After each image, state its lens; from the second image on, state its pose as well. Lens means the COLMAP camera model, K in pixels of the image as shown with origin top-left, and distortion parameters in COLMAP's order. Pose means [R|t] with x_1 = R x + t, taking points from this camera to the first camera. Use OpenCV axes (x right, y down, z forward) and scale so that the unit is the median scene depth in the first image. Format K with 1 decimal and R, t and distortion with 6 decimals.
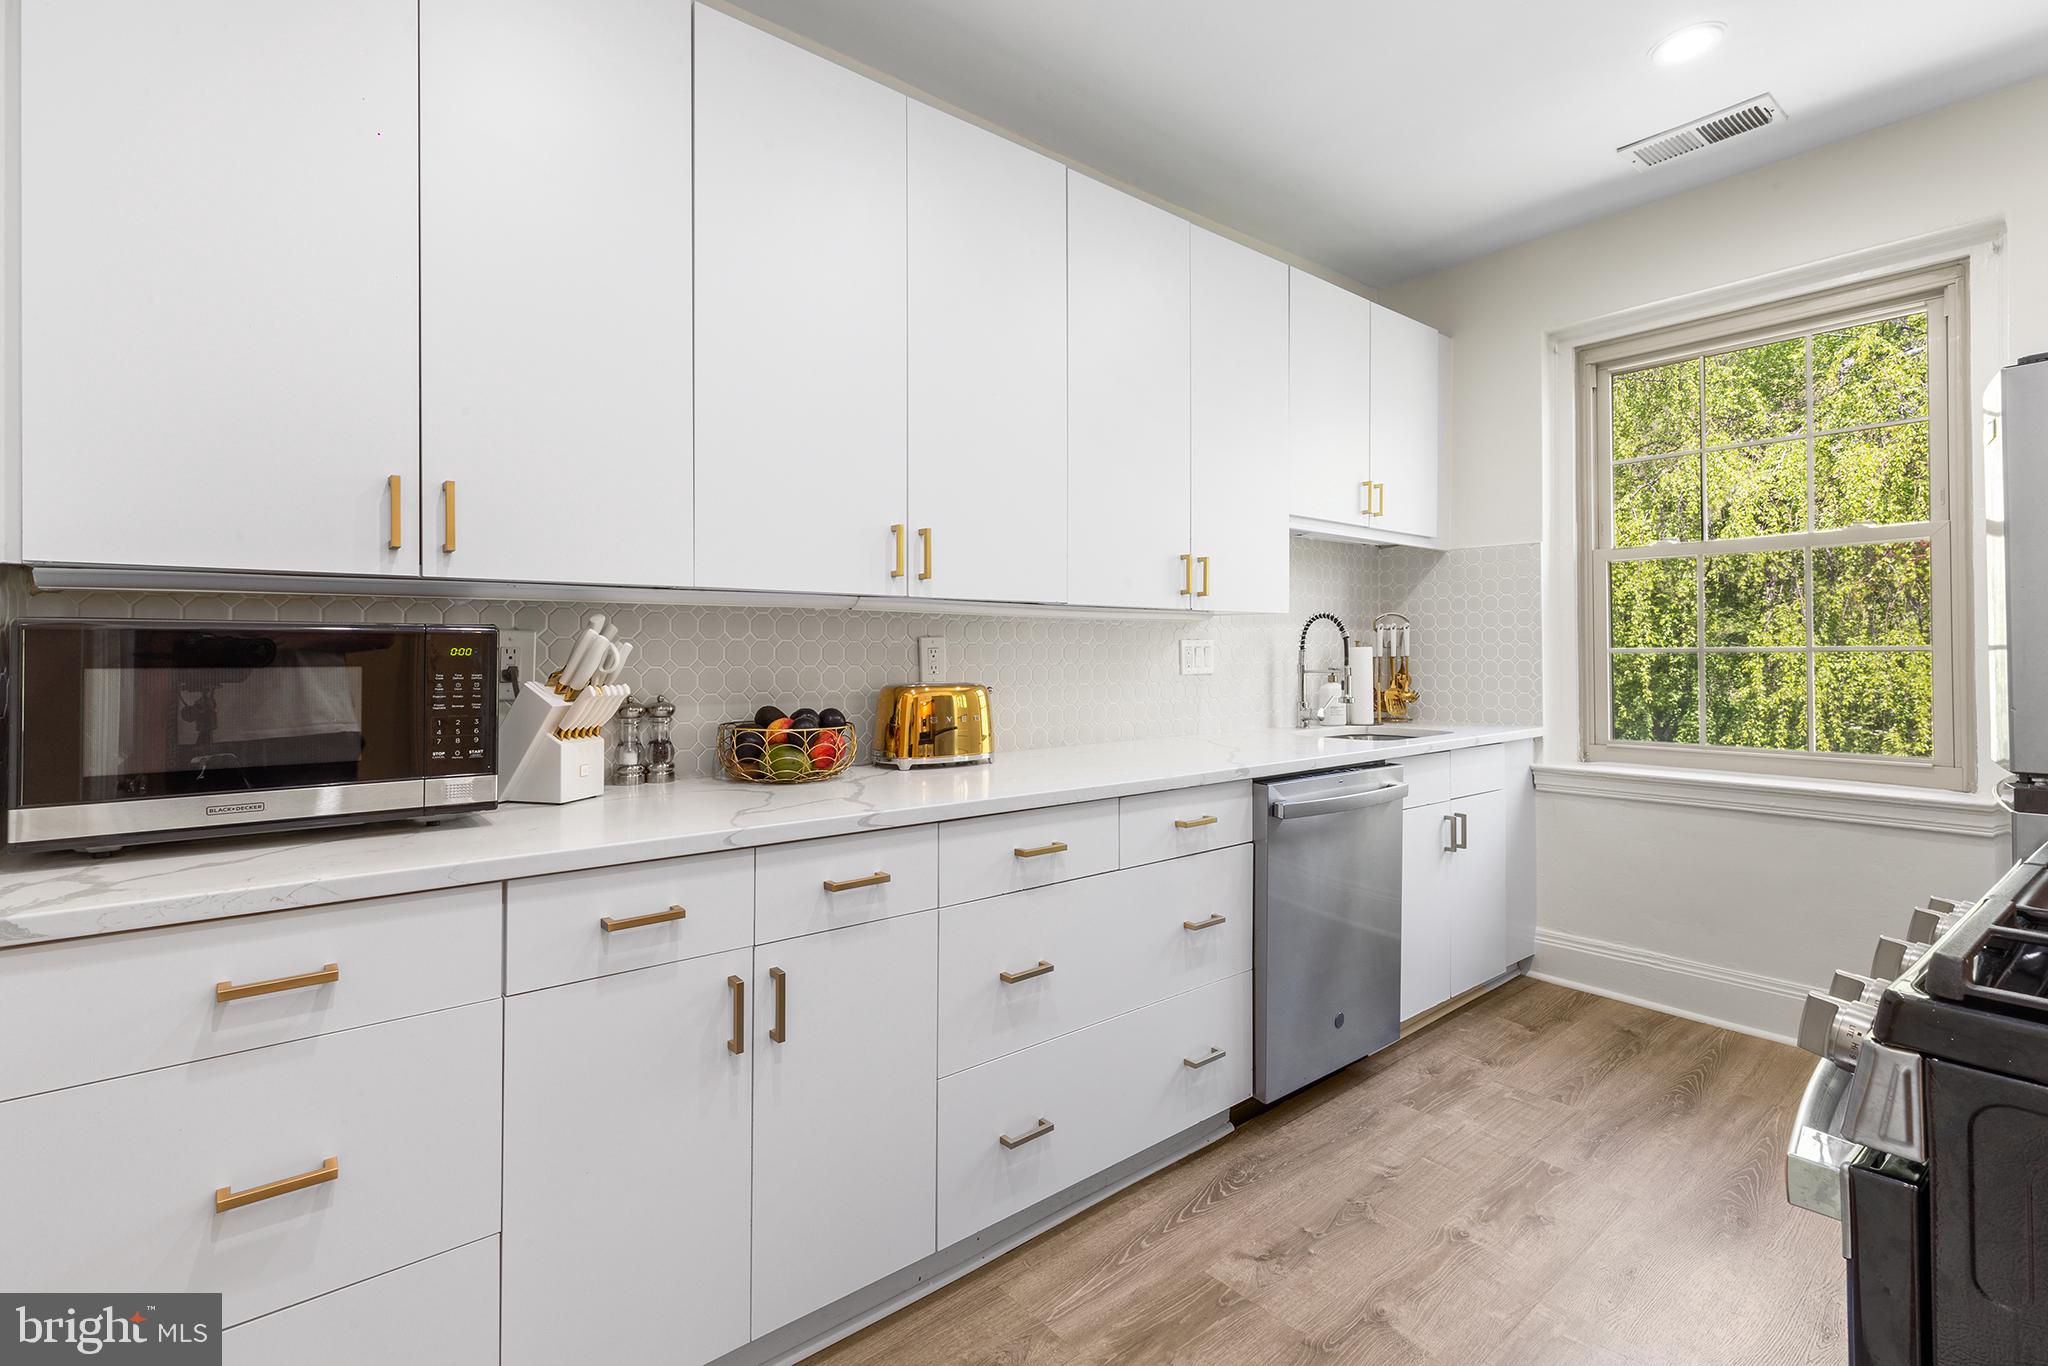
lens RADIAL K [[943.2, 0, 1010.4], [0, 943.2, 641.0], [0, 0, 1]] dist [0.005352, -0.001638]
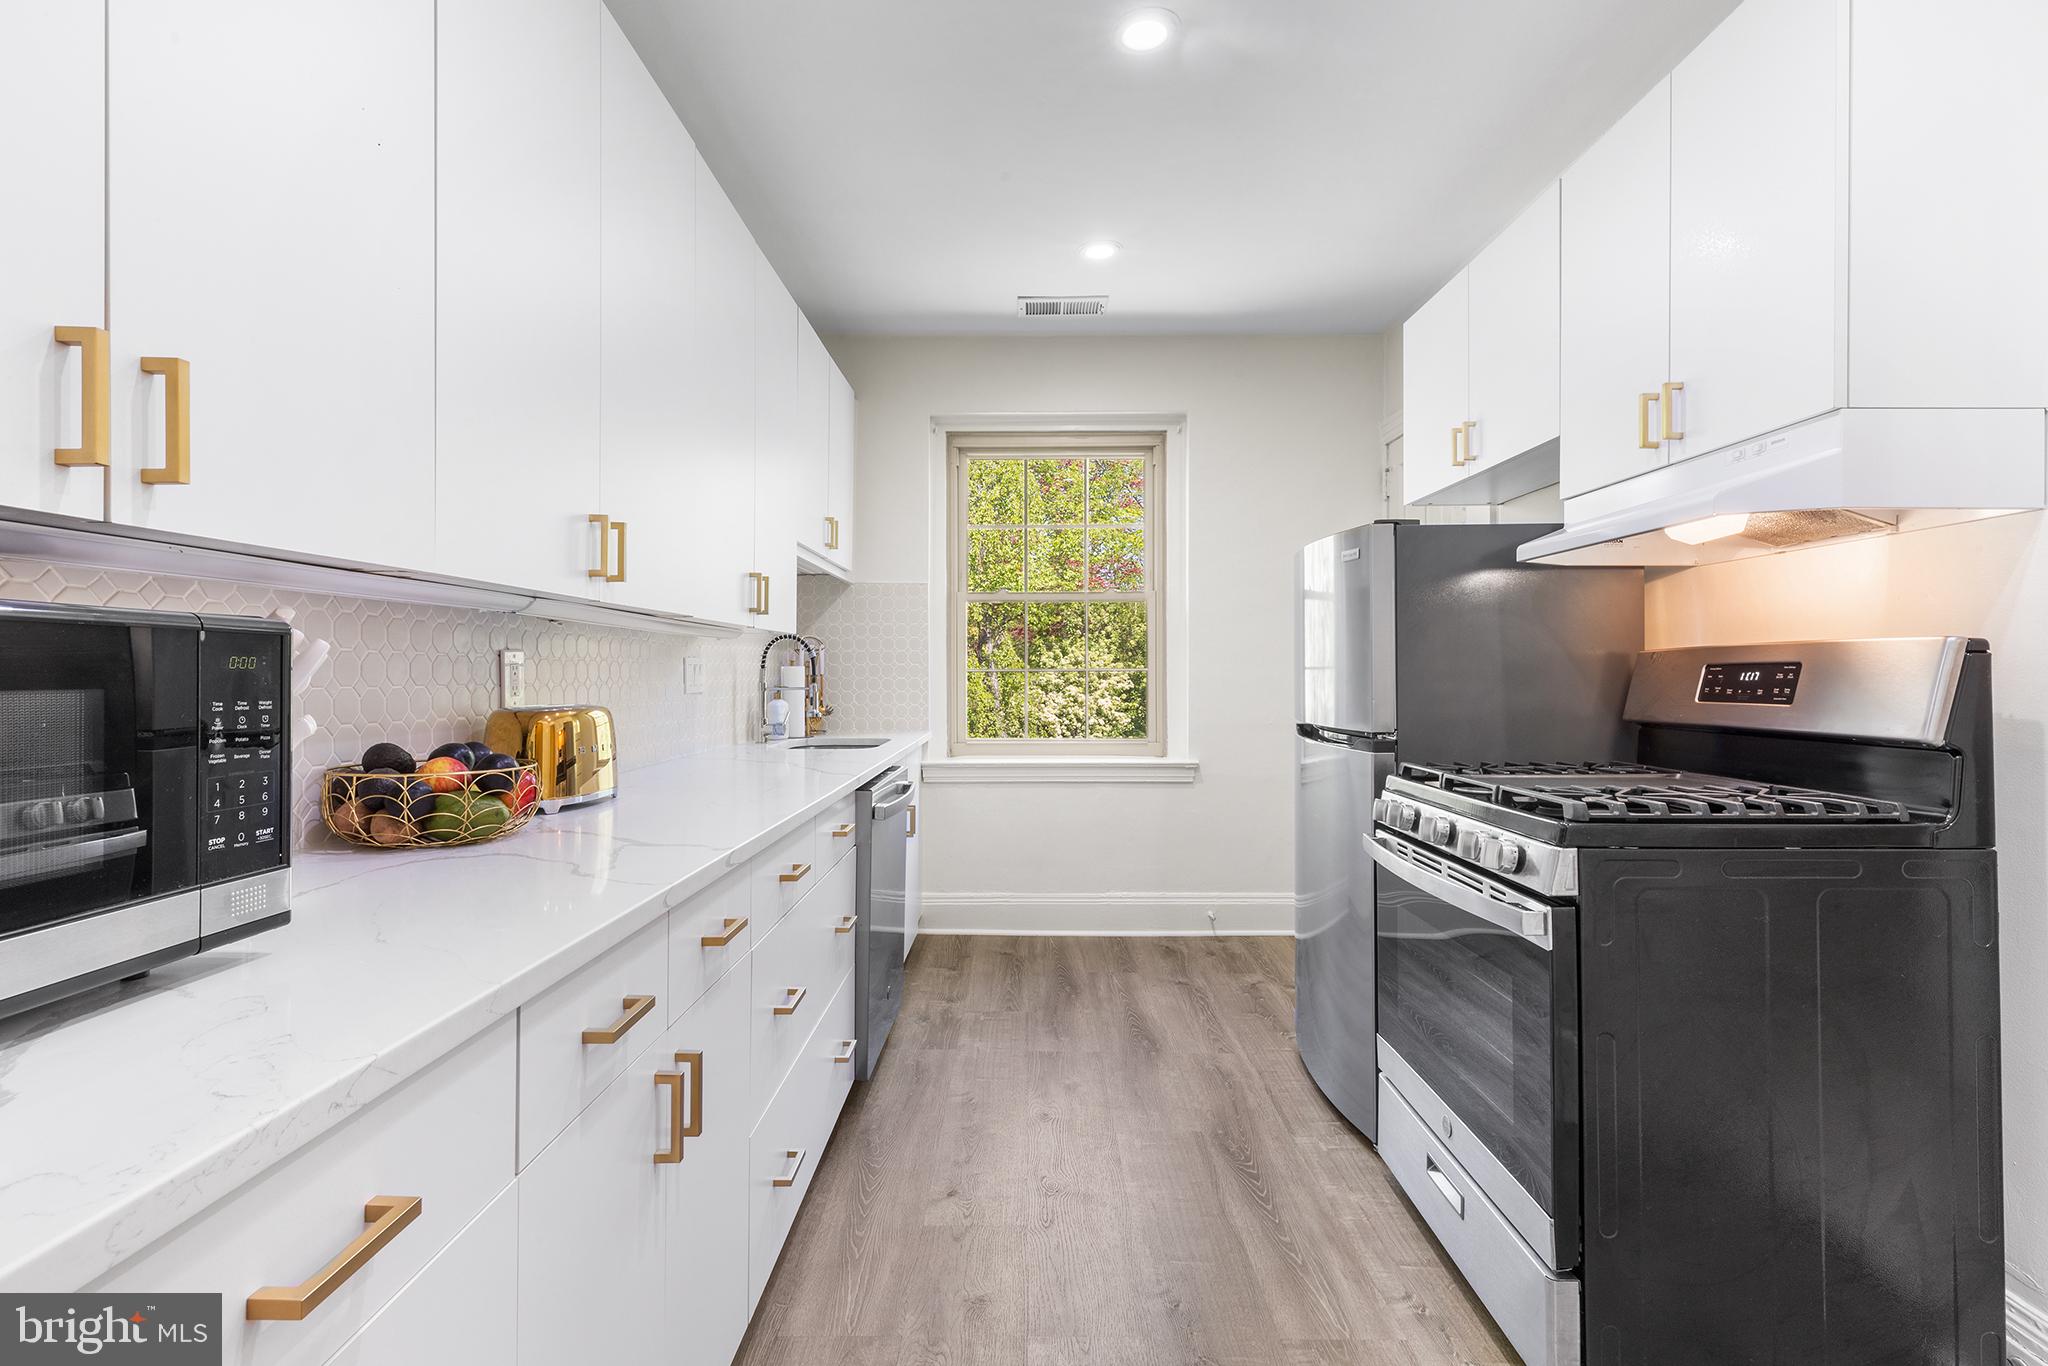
lens RADIAL K [[943.2, 0, 1018.2], [0, 943.2, 667.9], [0, 0, 1]] dist [0.005352, -0.001638]
pose [[0.638673, 0.005255, 0.769460, -0.415789], [-0.010256, 0.999946, 0.001683, 0.004968], [-0.769410, -0.008966, 0.638693, 0.149340]]
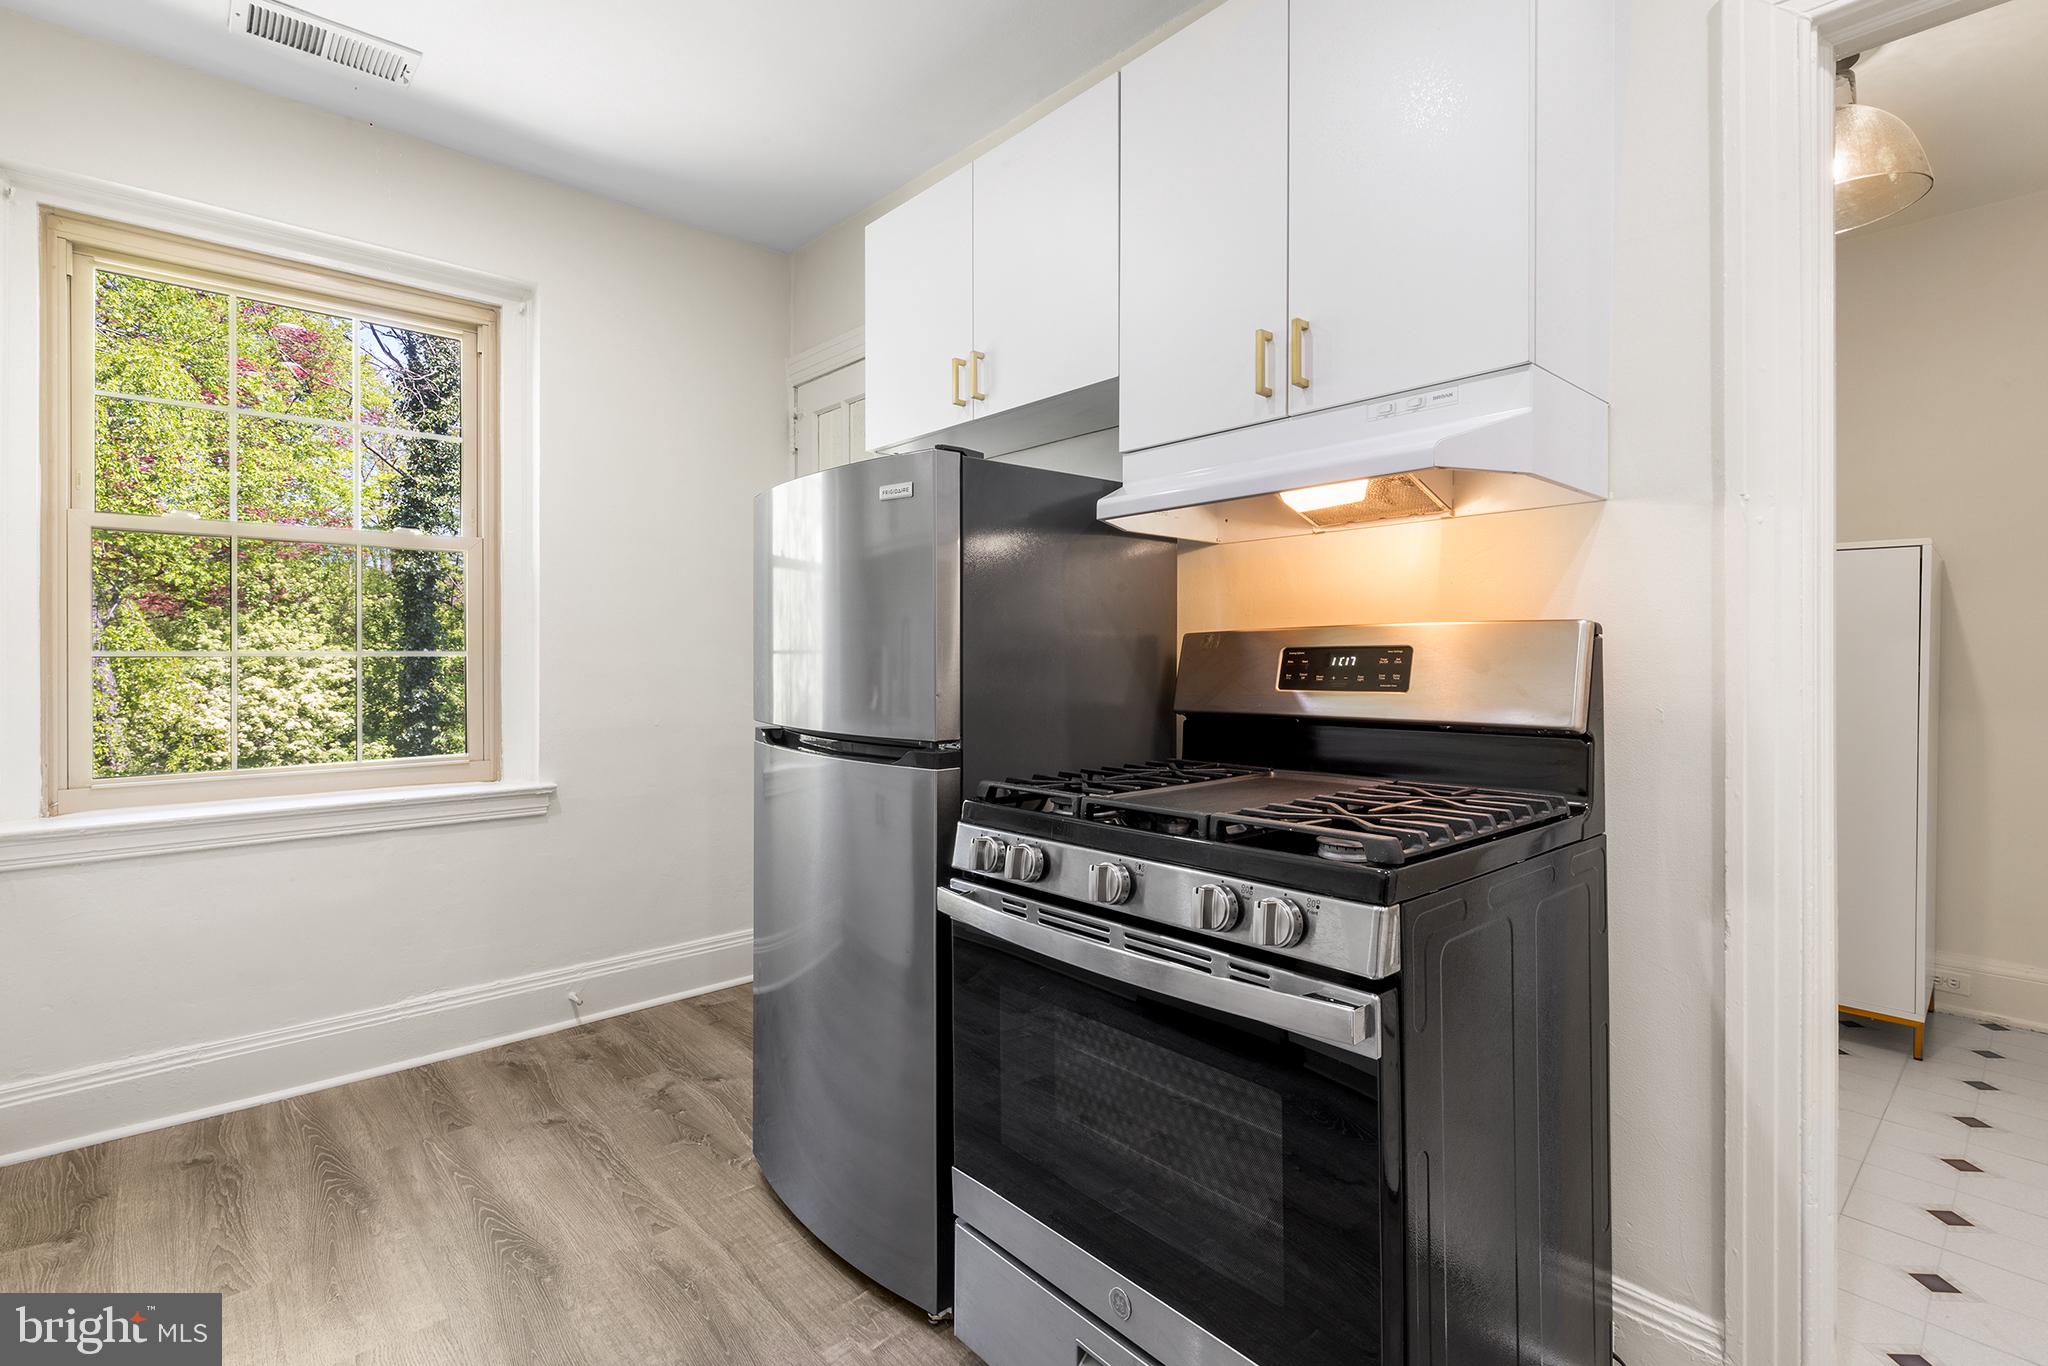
lens RADIAL K [[943.2, 0, 1014.7], [0, 943.2, 657.0], [0, 0, 1]] dist [0.005352, -0.001638]
pose [[-0.055049, 0.003639, 0.998477, -0.149833], [-0.011896, 0.999920, -0.004300, 0.009483], [-0.998413, -0.012115, -0.055001, 0.447931]]
